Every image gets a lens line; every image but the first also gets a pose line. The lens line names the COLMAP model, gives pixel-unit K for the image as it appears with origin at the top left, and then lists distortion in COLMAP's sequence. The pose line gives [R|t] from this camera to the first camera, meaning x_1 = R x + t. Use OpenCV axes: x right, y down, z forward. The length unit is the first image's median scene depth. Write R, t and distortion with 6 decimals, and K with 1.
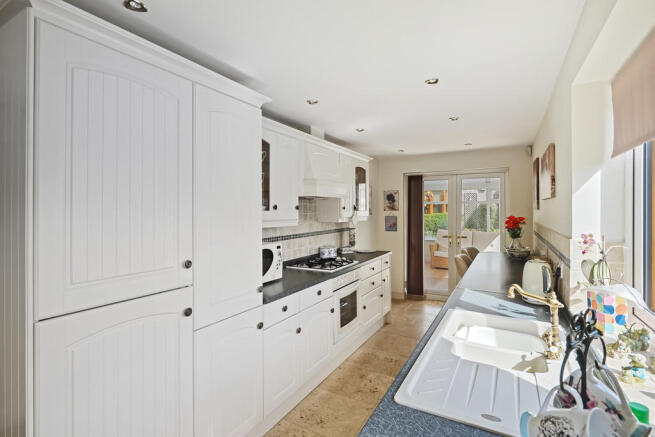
lens RADIAL K [[316.2, 0, 330.1], [0, 316.2, 216.4], [0, 0, 1]] dist [-0.004083, -0.000552]
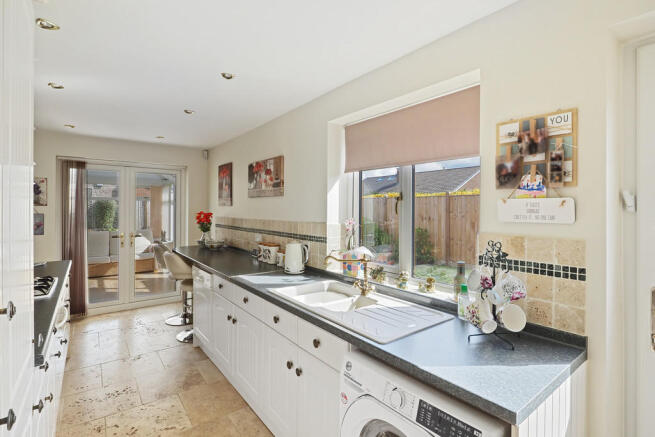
lens RADIAL K [[316.2, 0, 330.1], [0, 316.2, 216.4], [0, 0, 1]] dist [-0.004083, -0.000552]
pose [[0.399435, -0.014274, 0.916650, -0.235884], [0.011484, 0.999878, 0.010566, 0.007268], [-0.916690, 0.006307, 0.399550, 0.143902]]
